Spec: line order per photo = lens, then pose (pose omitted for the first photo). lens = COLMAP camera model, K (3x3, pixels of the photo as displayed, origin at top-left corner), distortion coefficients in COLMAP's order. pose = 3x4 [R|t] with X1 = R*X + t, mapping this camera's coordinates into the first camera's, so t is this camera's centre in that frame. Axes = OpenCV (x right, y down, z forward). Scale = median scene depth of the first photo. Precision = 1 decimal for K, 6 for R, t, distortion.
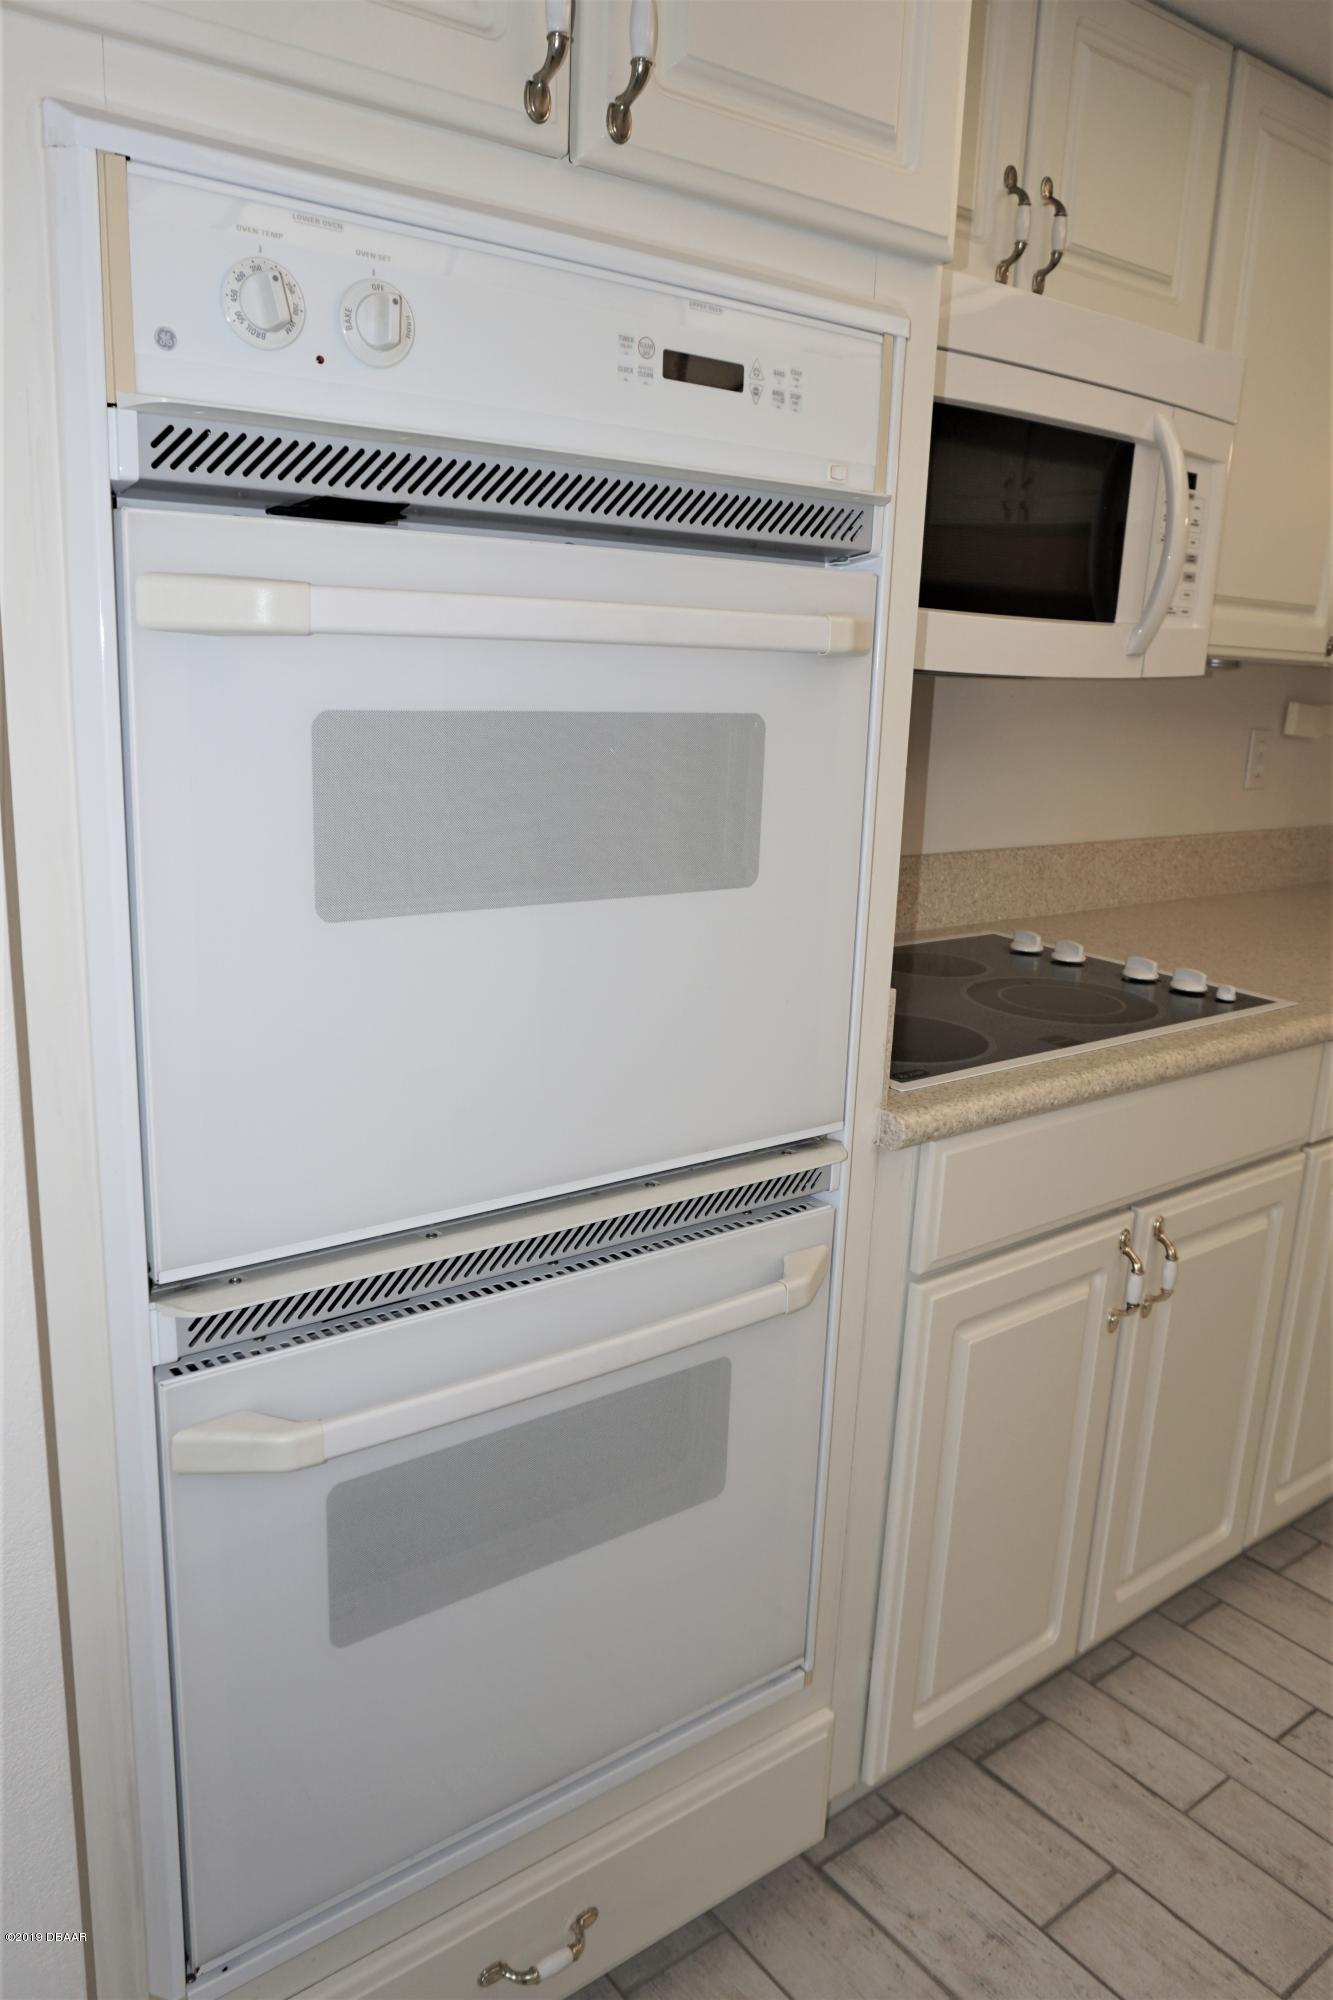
lens RADIAL K [[1435.5, 0, 675.6], [0, 1435.5, 992.5], [0, 0, 1]] dist [-0.023430, 0.004866]
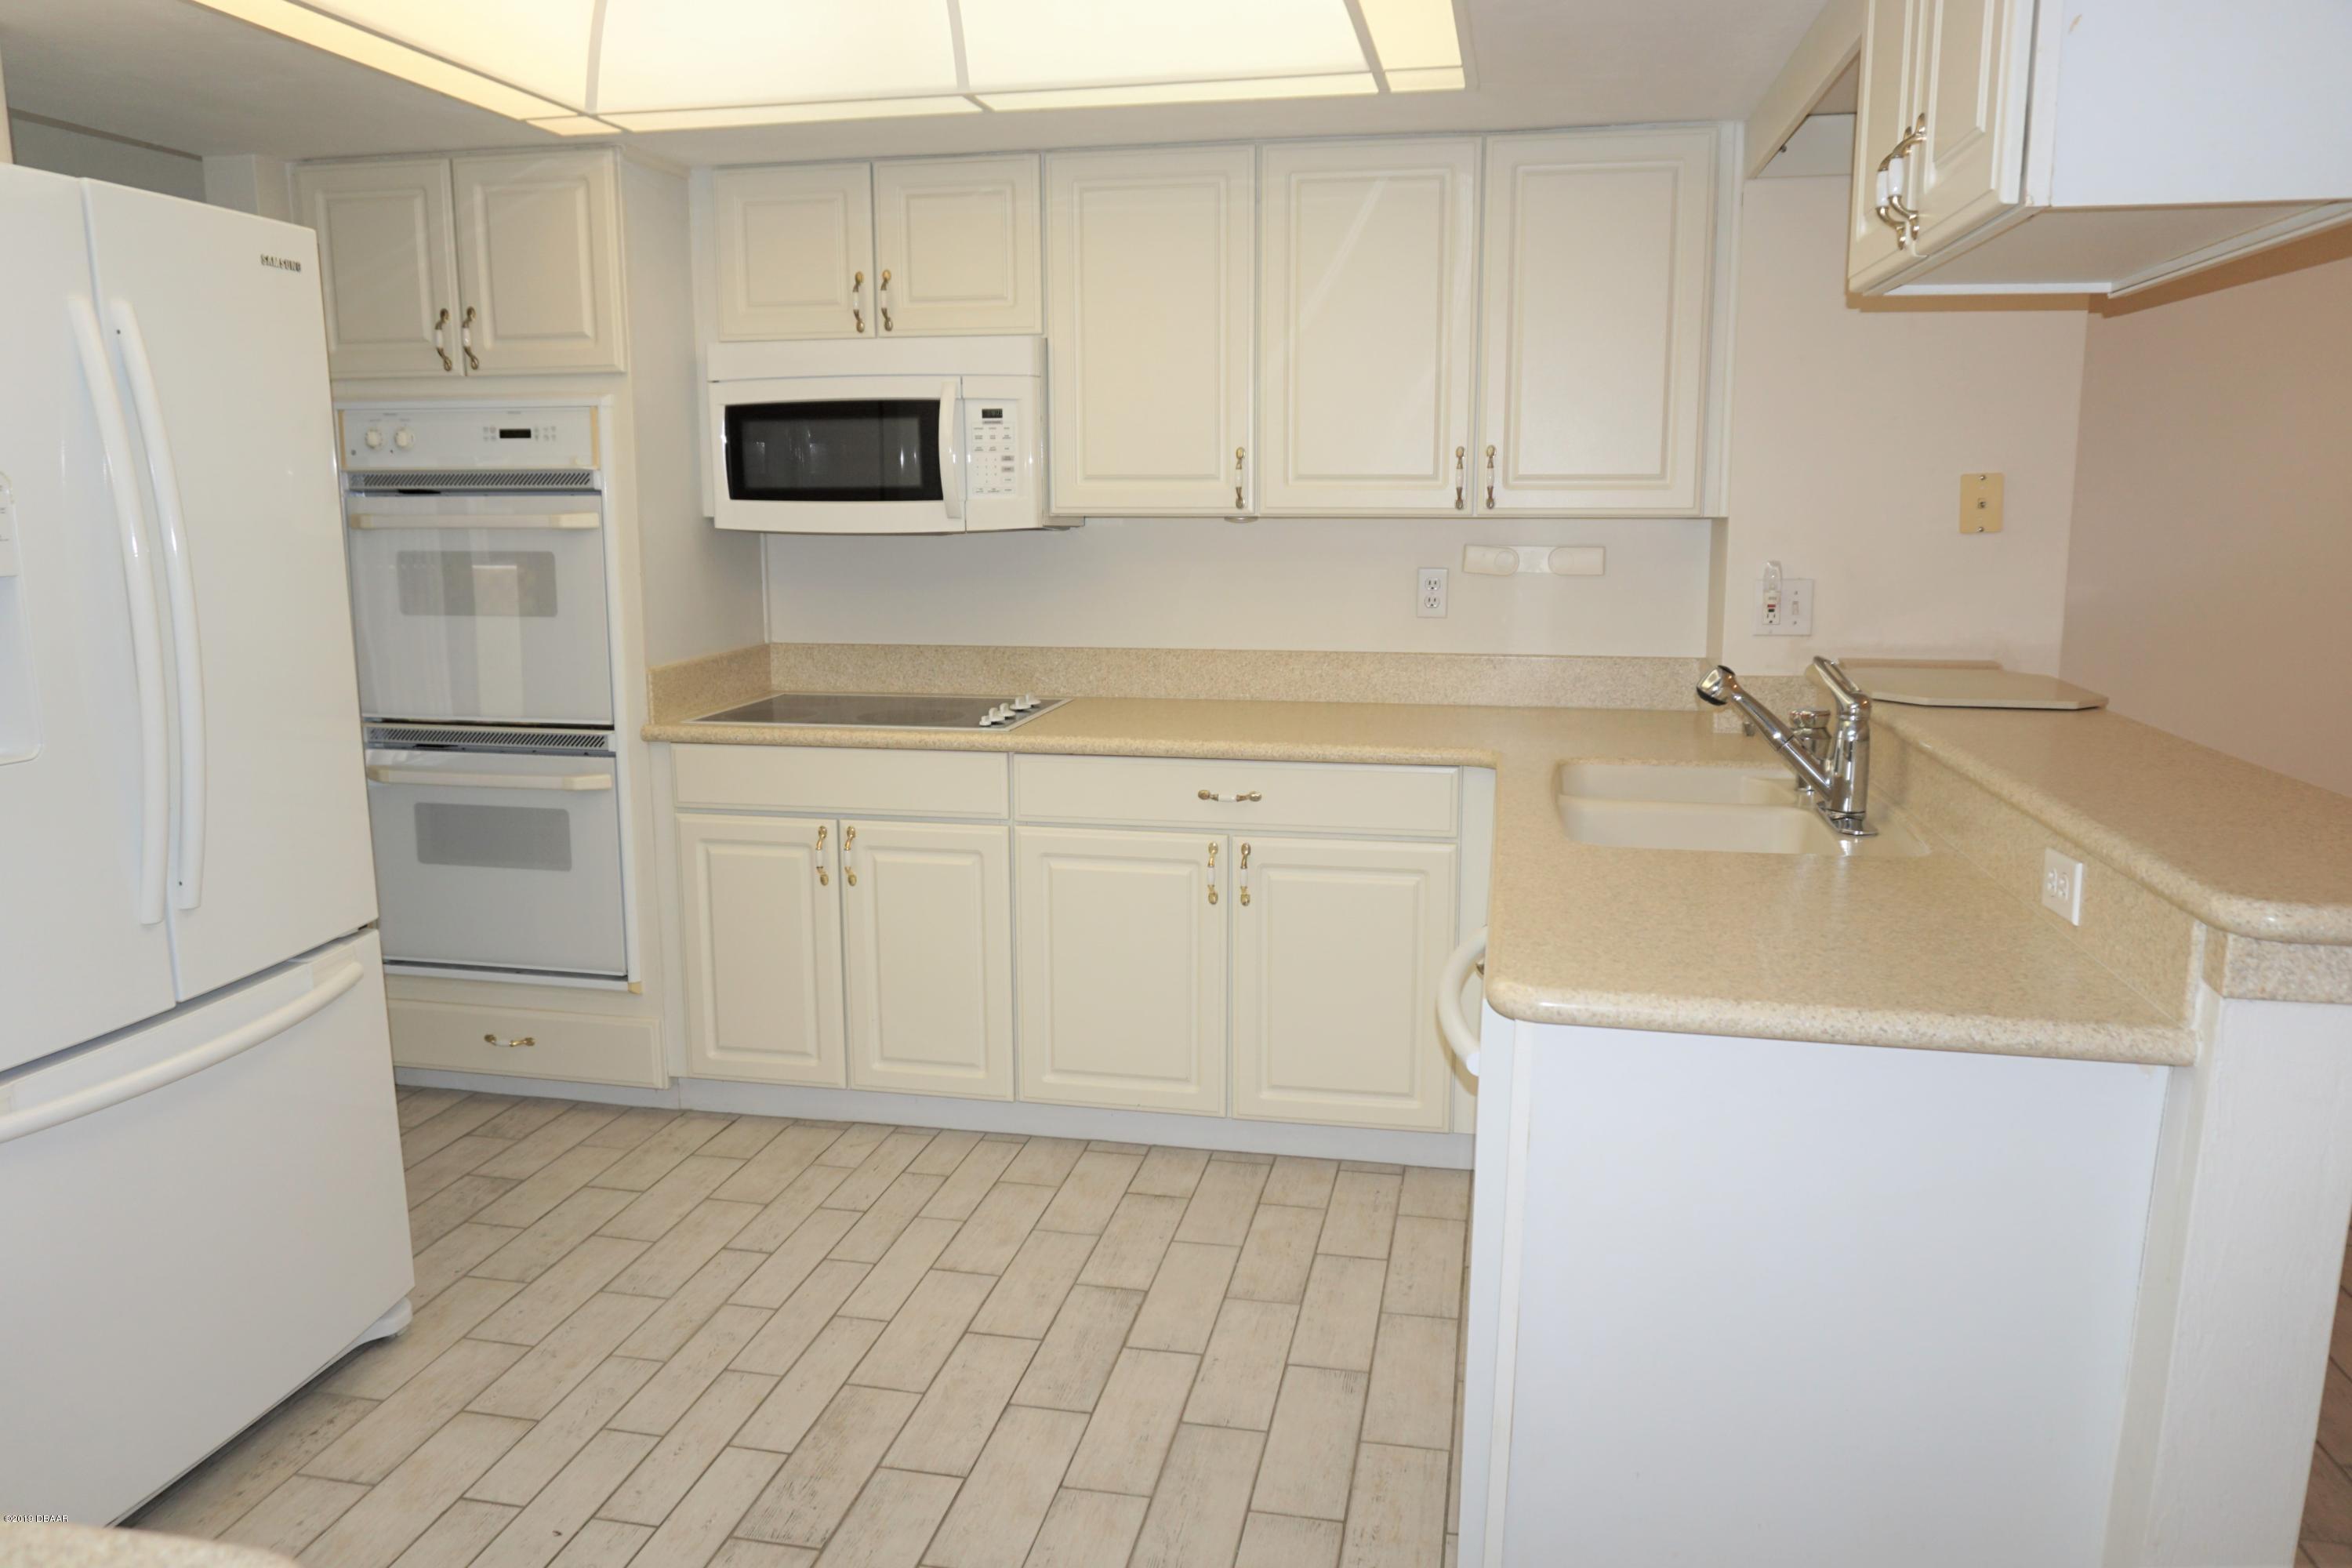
lens RADIAL K [[1636.2, 0, 1169.3], [0, 1636.2, 775.0], [0, 0, 1]] dist [-0.020329, 0.011506]
pose [[0.653694, 0.083638, -0.752123, 2.193921], [-0.146295, 0.989092, -0.017159, 0.070722], [0.742484, 0.121249, 0.658799, -0.067361]]
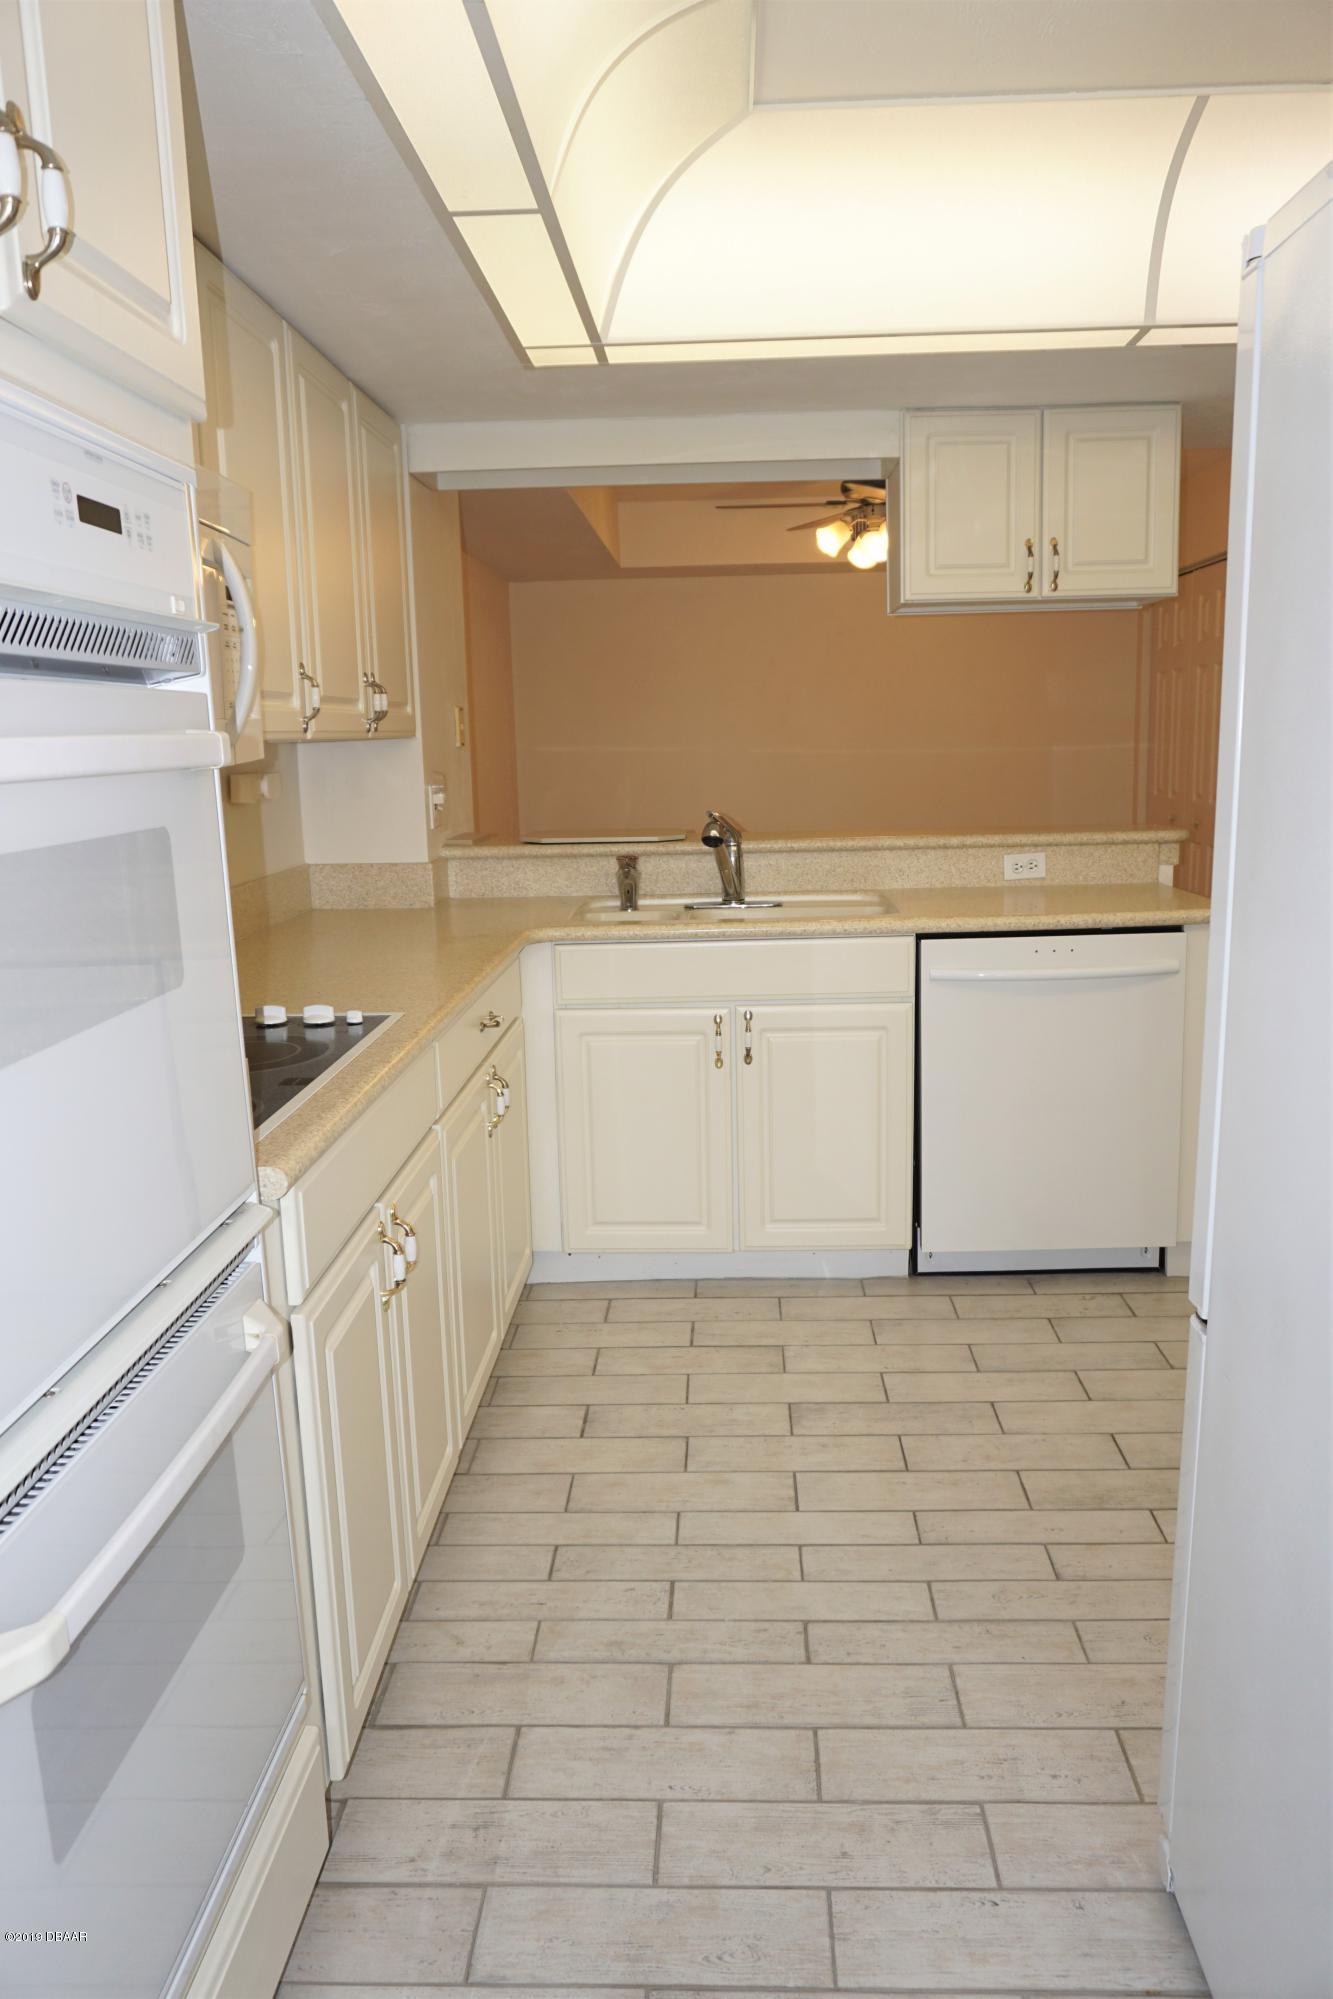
lens RADIAL K [[1390.7, 0, 660.4], [0, 1390.7, 987.9], [0, 0, 1]] dist [-0.020329, 0.011506]
pose [[0.651024, -0.189961, 0.734903, -0.352788], [0.224366, 0.973075, 0.052767, -0.033175], [-0.725140, 0.130534, 0.676116, 0.026872]]
